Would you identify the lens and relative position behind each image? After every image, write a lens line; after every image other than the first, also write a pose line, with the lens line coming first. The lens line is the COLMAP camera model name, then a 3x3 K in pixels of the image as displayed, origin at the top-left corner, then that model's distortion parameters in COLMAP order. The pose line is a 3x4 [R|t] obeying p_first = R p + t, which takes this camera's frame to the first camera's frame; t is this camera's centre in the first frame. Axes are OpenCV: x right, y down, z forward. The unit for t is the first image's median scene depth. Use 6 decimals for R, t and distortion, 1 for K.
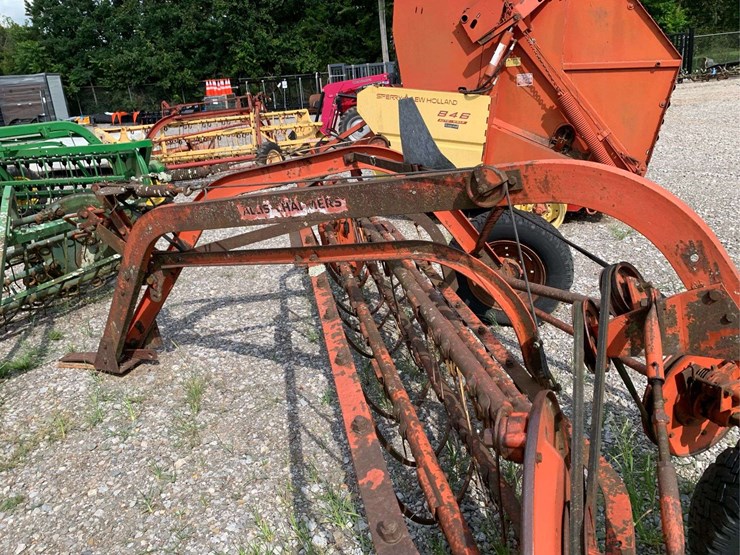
lens RADIAL K [[572.0, 0, 376.0], [0, 572.0, 277.9], [0, 0, 1]] dist [0.010626, -0.003417]
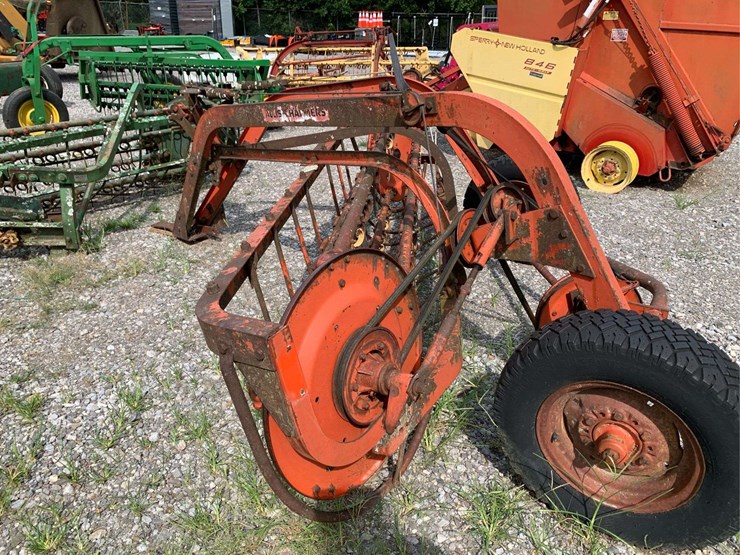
lens RADIAL K [[572.0, 0, 375.8], [0, 572.0, 277.8], [0, 0, 1]] dist [0.010626, -0.003417]
pose [[0.961378, 0.181233, -0.207140, 0.136255], [-0.161715, 0.980942, 0.107708, 0.025869], [0.222713, -0.070051, 0.972364, -0.084379]]
